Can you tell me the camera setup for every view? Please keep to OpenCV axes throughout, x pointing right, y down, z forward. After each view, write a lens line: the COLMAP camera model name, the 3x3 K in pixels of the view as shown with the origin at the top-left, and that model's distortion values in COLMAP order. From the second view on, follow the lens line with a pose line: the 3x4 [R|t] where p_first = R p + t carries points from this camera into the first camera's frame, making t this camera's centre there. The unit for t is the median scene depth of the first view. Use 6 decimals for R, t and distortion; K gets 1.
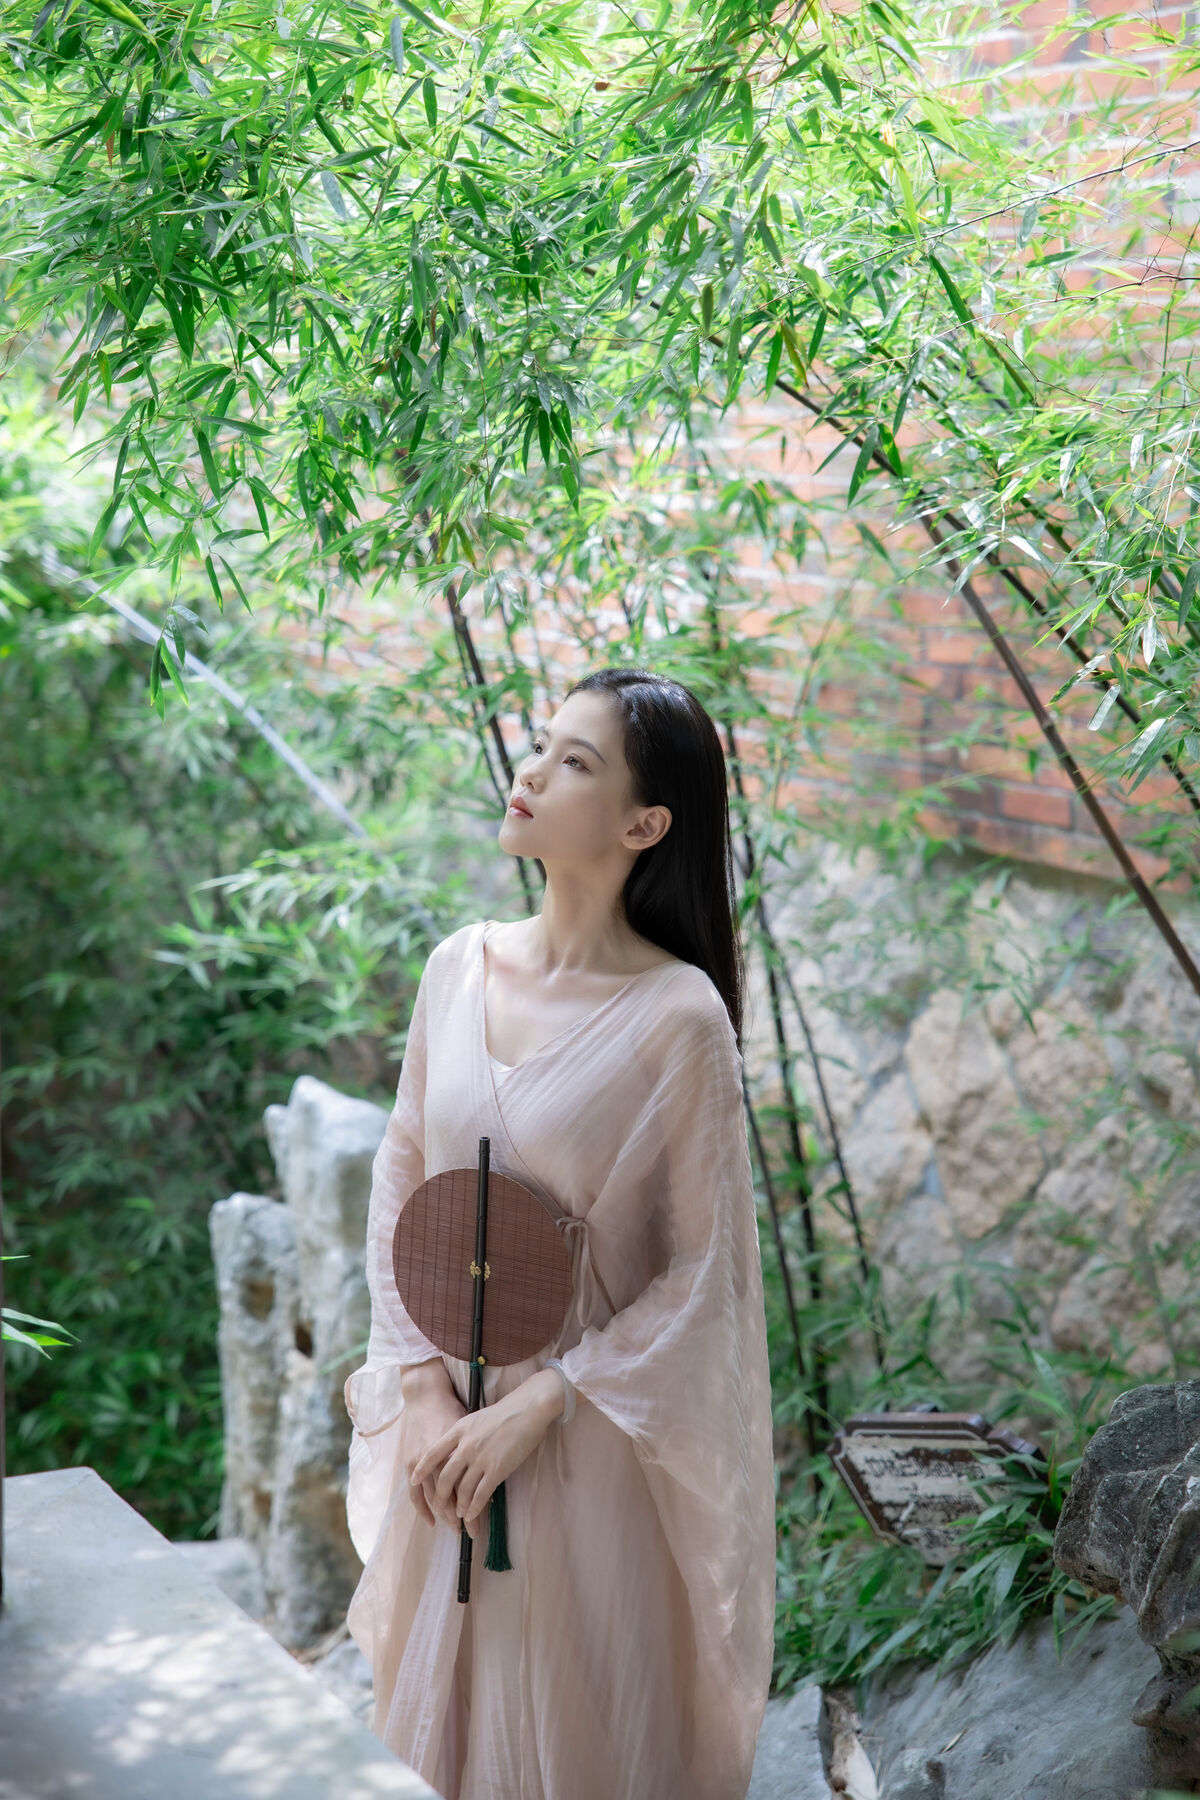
lens RADIAL K [[3491.3, 0, 596.2], [0, 3491.3, 921.6], [0, 0, 1]] dist [0.064347, 0.068314]
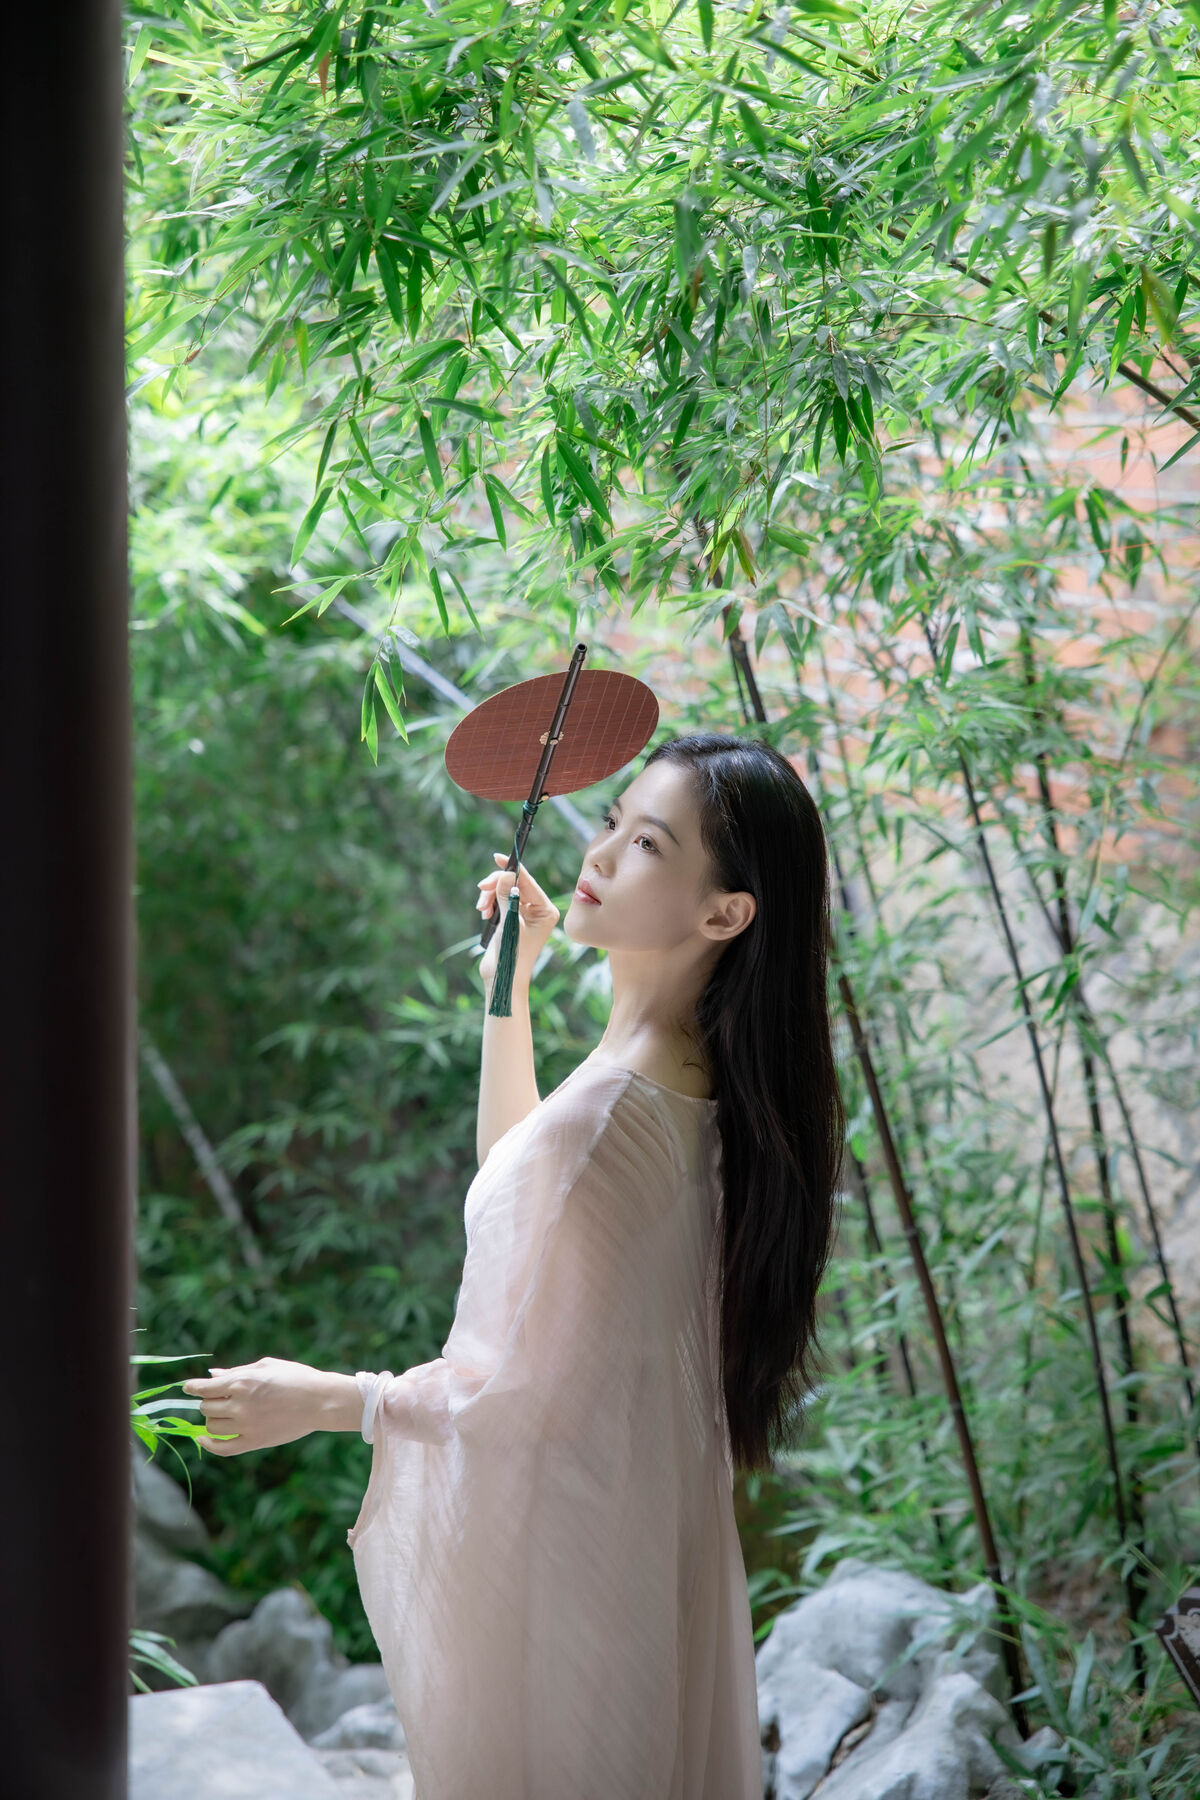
lens RADIAL K [[3450.1, 0, 523.3], [0, 3450.1, 863.2], [0, 0, 1]] dist [0.167863, -0.077134]
pose [[0.994458, 0.017417, -0.103681, -0.001880], [-0.019886, 0.999542, -0.022822, -0.011523], [0.103236, 0.024757, 0.994349, 0.135484]]
